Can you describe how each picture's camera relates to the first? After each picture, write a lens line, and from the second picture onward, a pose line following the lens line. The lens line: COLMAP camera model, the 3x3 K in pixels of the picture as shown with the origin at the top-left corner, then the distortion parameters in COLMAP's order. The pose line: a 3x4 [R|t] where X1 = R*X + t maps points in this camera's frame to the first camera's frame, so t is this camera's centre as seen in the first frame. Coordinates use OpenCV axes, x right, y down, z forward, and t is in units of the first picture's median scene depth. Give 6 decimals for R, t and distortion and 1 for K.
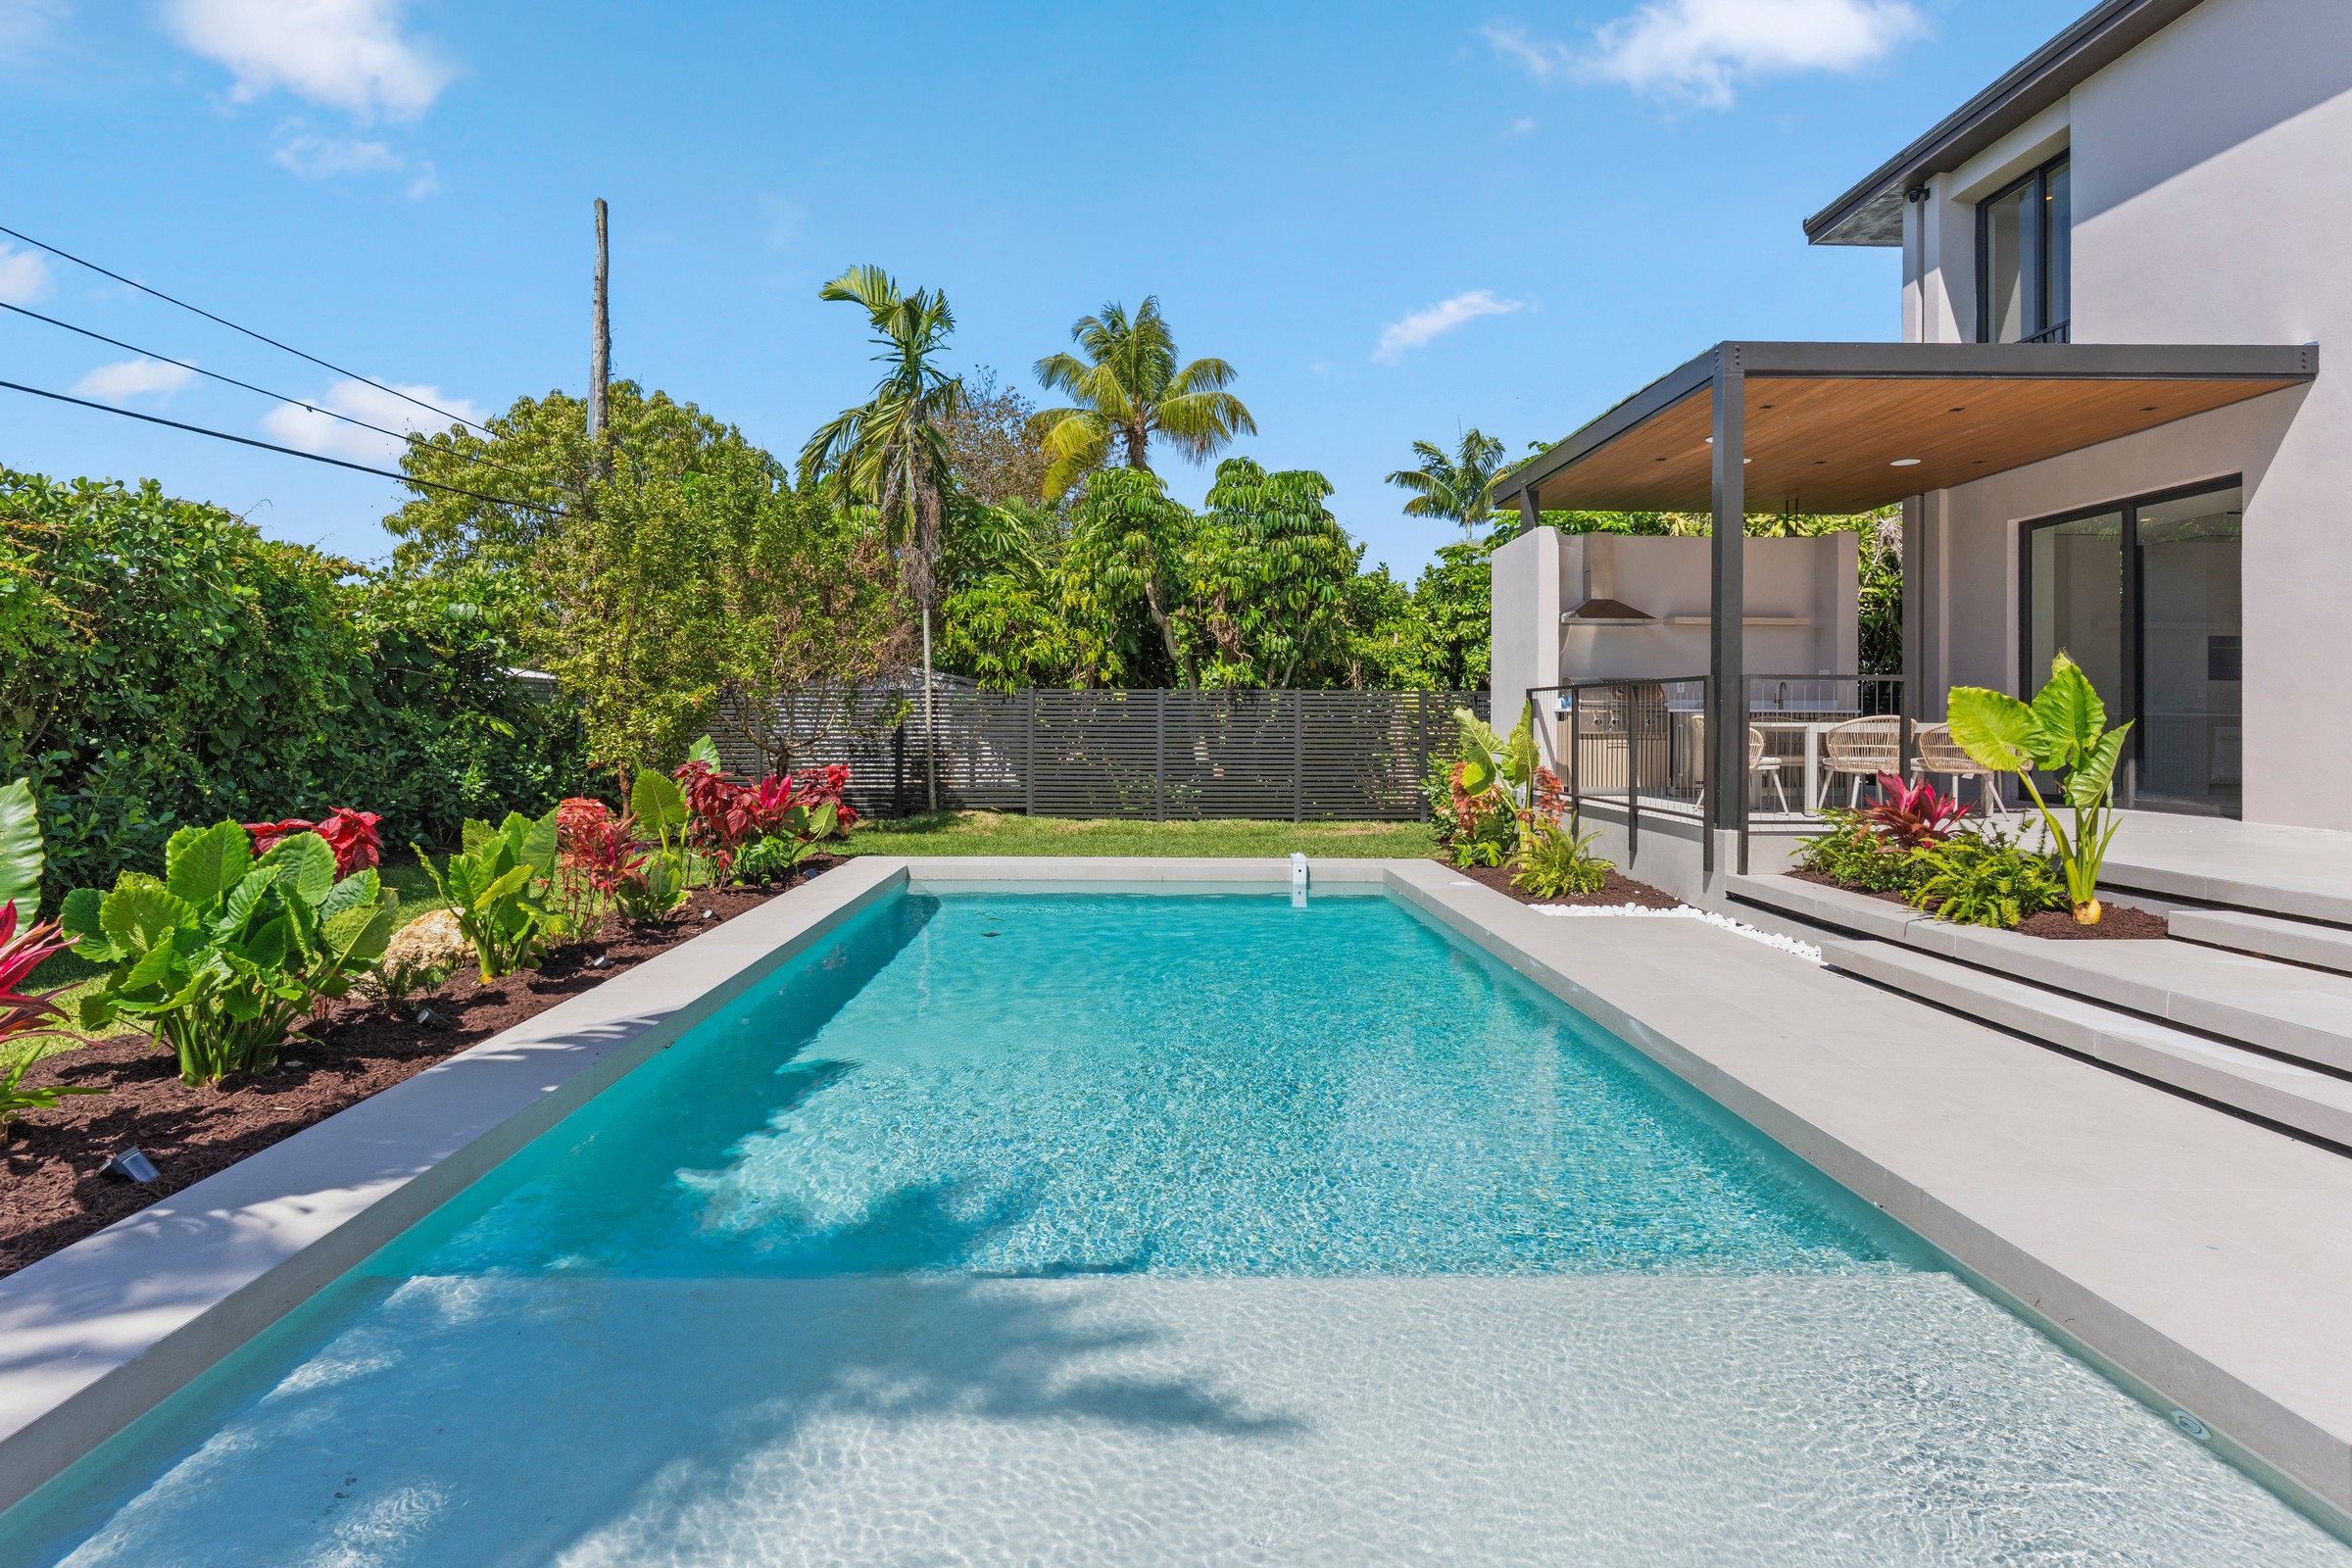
lens RADIAL K [[1156.5, 0, 1165.8], [0, 1156.5, 718.8], [0, 0, 1]] dist [-0.001283, -0.000220]
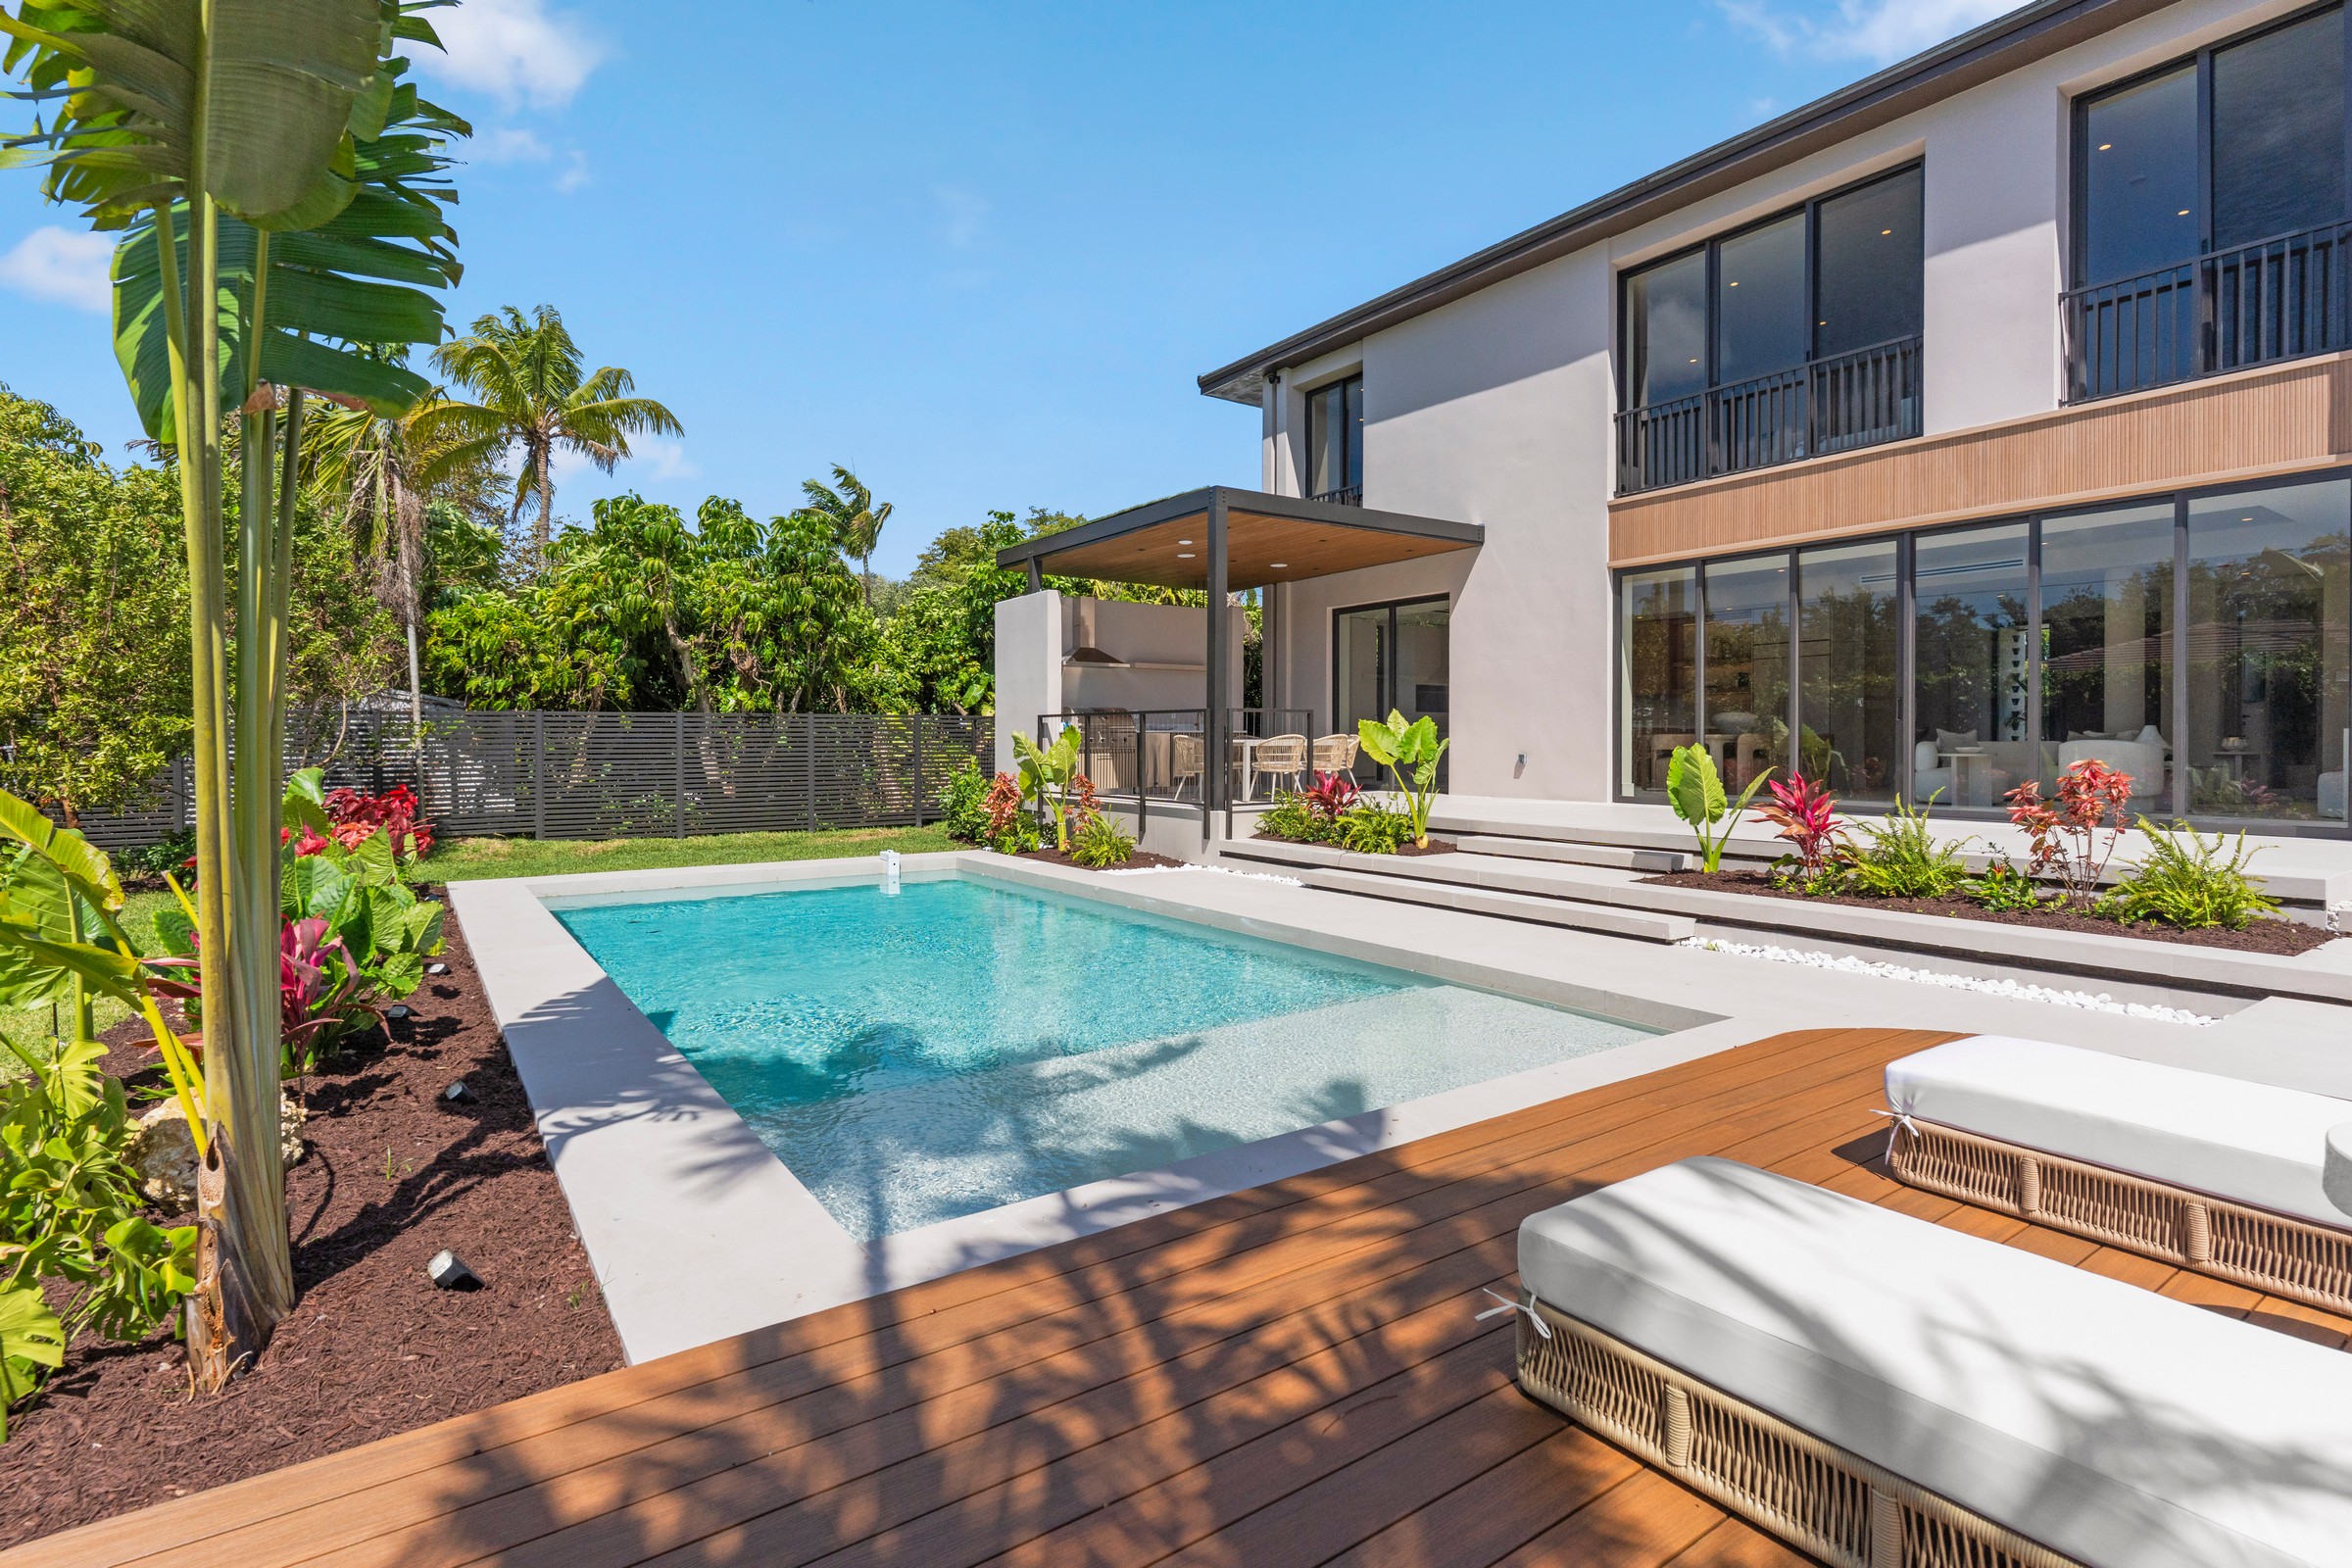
lens RADIAL K [[1129.7, 0, 1174.2], [0, 1129.7, 746.9], [0, 0, 1]] dist [0.000597, 0.000561]
pose [[0.837938, -0.010667, 0.545662, -0.249300], [0.006540, 0.999933, 0.009505, -0.001240], [-0.545727, -0.004396, 0.837952, -0.139326]]
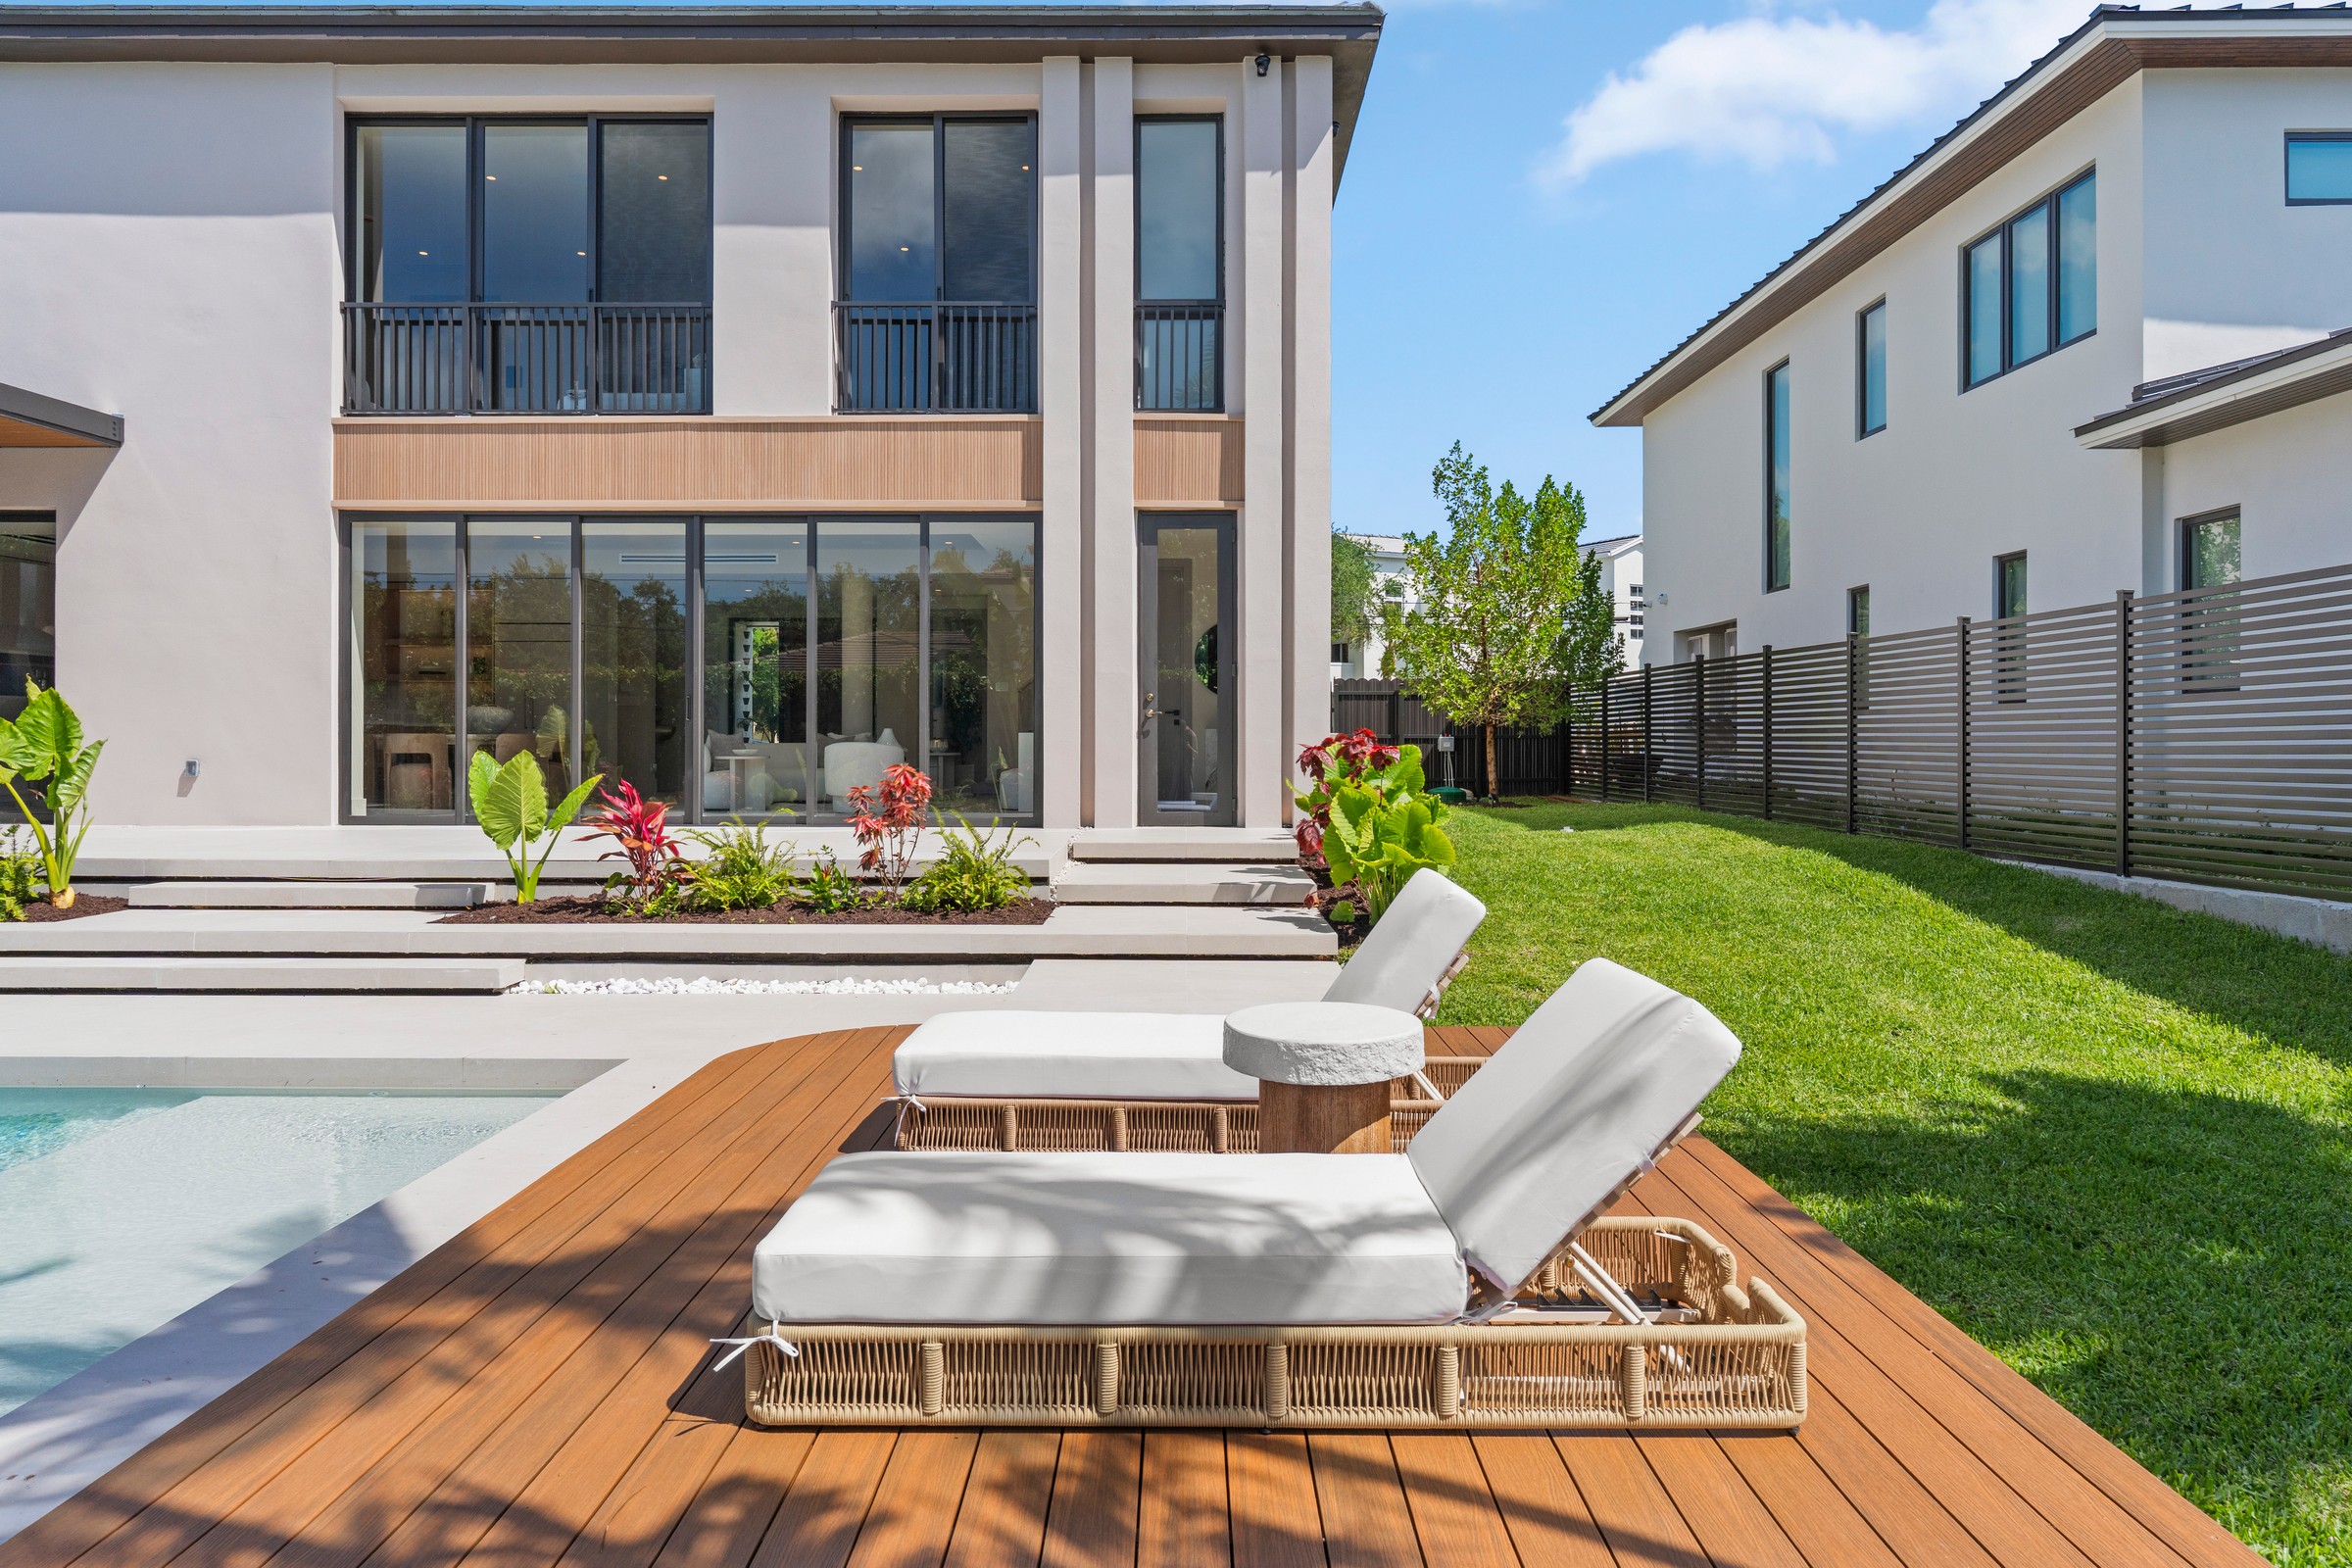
lens RADIAL K [[1457.3, 0, 1184.5], [0, 1457.3, 739.6], [0, 0, 1]] dist [-0.004299, 0.000108]
pose [[0.030312, -0.005755, 0.999524, -0.321348], [-0.001541, 0.999982, 0.005804, -0.002713], [-0.999539, -0.001716, 0.030303, -0.092980]]
